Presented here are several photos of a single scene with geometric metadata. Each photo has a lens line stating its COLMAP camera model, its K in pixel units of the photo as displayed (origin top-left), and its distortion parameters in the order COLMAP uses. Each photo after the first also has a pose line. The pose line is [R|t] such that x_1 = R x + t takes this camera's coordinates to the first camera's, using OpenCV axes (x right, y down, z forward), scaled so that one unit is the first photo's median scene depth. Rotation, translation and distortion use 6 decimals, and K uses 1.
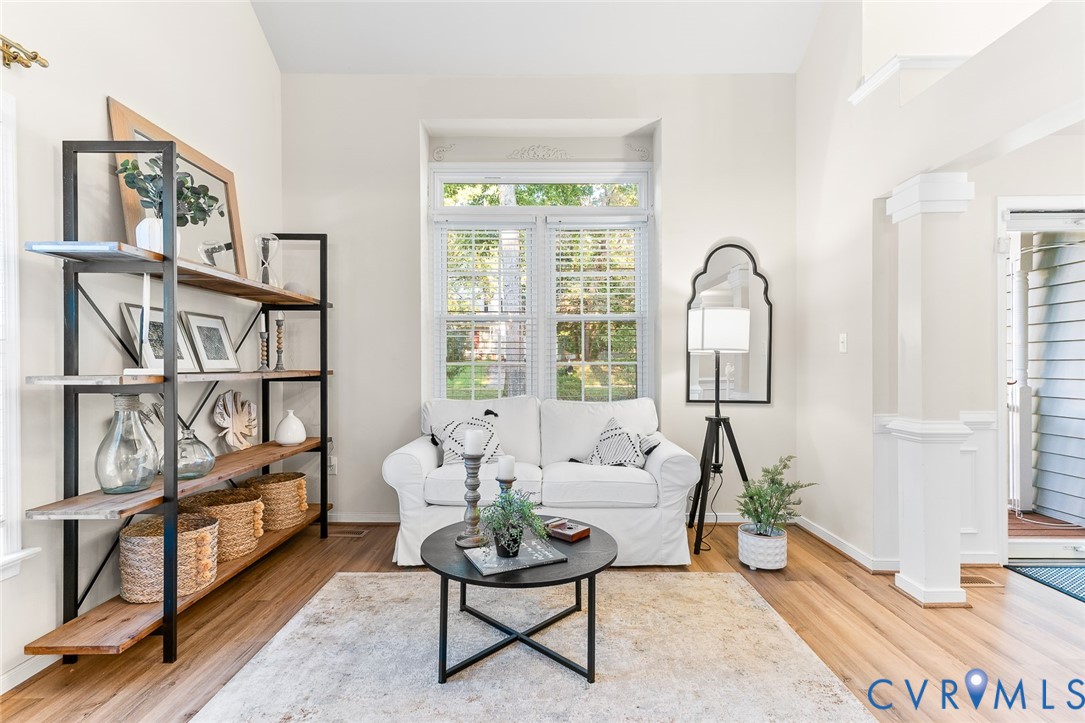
lens RADIAL K [[513.3, 0, 546.6], [0, 513.3, 364.2], [0, 0, 1]] dist [0.009707, 0.000703]
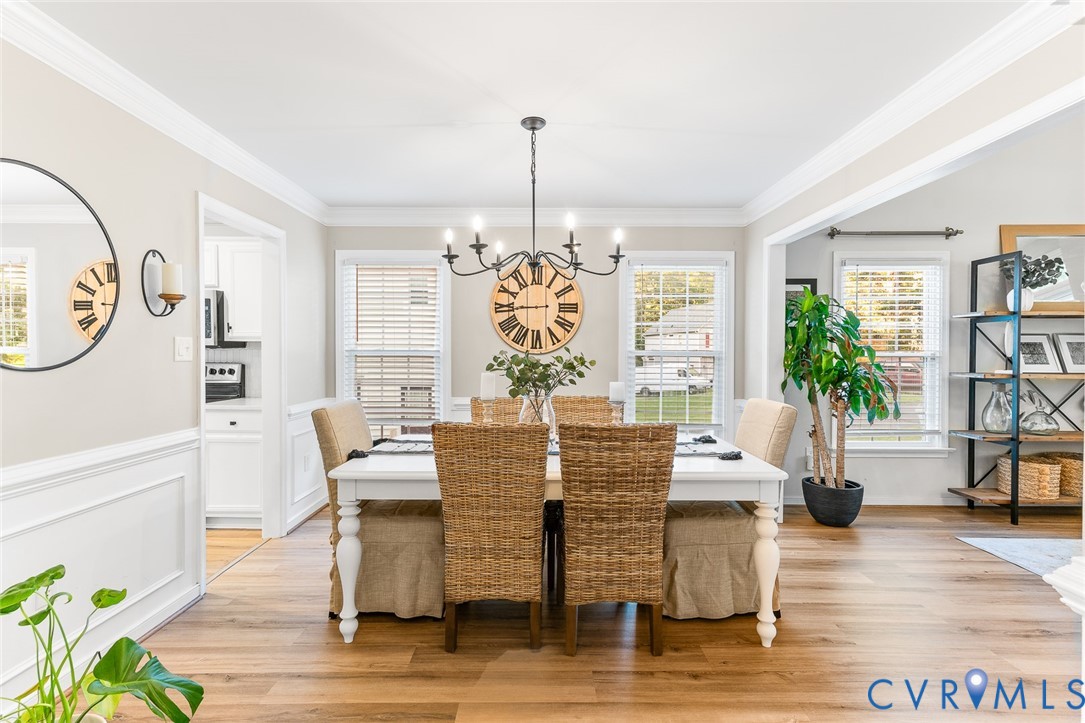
lens RADIAL K [[513.3, 0, 547.7], [0, 513.3, 362.9], [0, 0, 1]] dist [0.009707, 0.000703]
pose [[-0.017588, 0.011660, -0.999777, 1.189131], [-0.004987, 0.999919, 0.011750, -0.033538], [0.999833, 0.005192, -0.017528, -0.673974]]
